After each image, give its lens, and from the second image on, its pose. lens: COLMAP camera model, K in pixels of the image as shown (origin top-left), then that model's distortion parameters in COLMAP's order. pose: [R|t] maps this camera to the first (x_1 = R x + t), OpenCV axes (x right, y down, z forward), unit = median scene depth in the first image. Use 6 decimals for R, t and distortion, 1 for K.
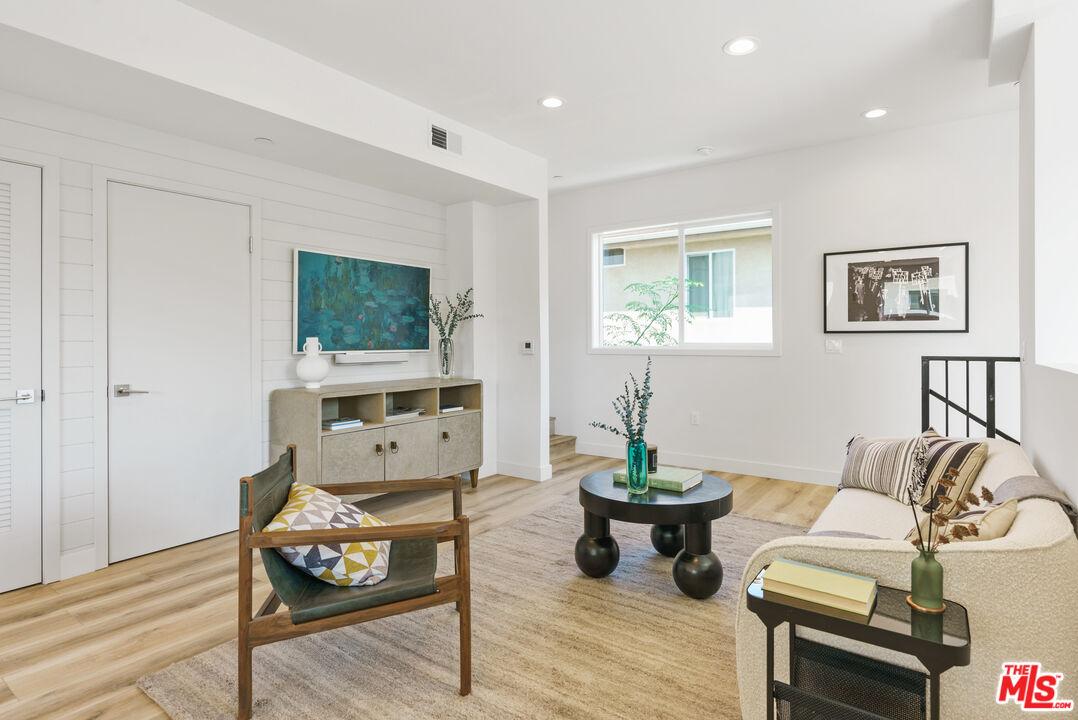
lens RADIAL K [[571.6, 0, 540.0], [0, 571.6, 338.9], [0, 0, 1]] dist [-0.002738, -0.000407]
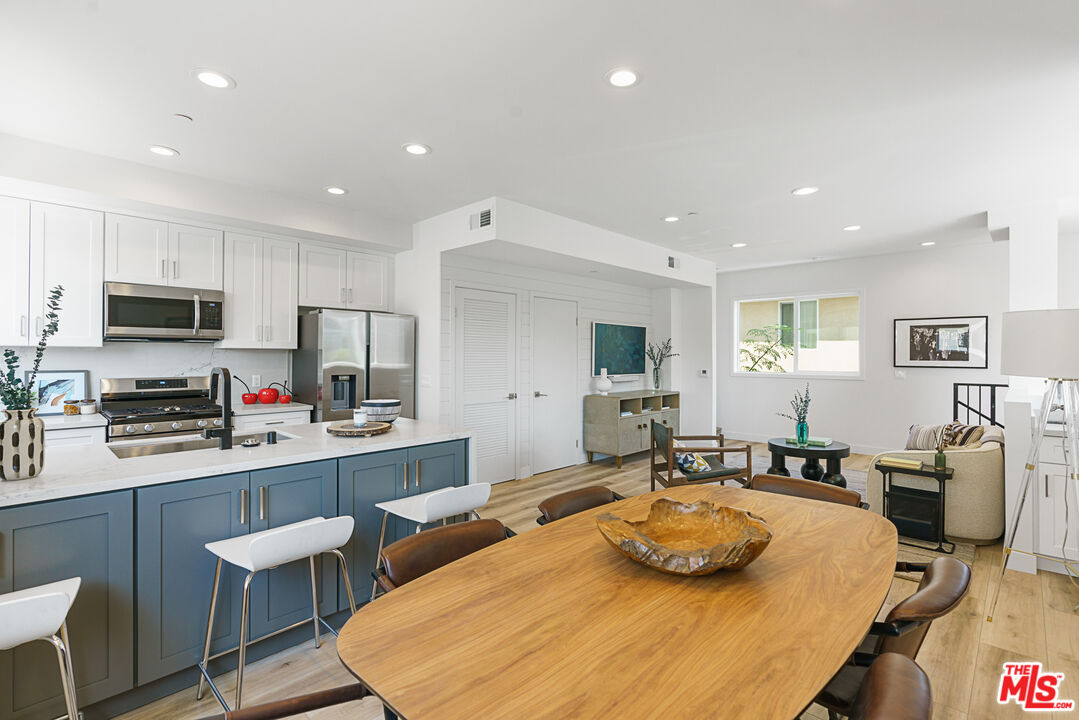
lens RADIAL K [[502.1, 0, 536.1], [0, 502.1, 355.3], [0, 0, 1]] dist [0.003037, 0.000552]
pose [[0.990279, 0.005279, -0.138997, -0.371742], [-0.005134, 0.999986, 0.001403, -0.045285], [0.139002, -0.000676, 0.990292, -0.668763]]
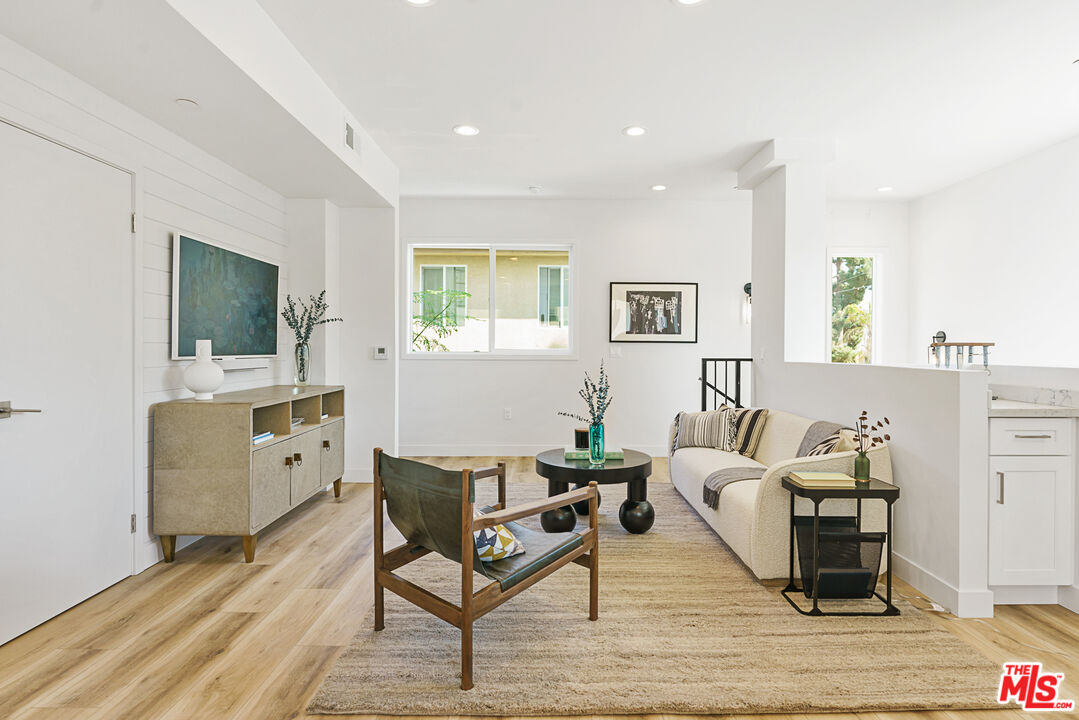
lens RADIAL K [[579.3, 0, 535.4], [0, 579.3, 351.7], [0, 0, 1]] dist [-0.000970, 0.000047]
pose [[0.809244, 0.002424, 0.587468, -0.481789], [-0.008255, 0.999940, 0.007246, 0.004346], [-0.587415, -0.010713, 0.809215, 0.012496]]
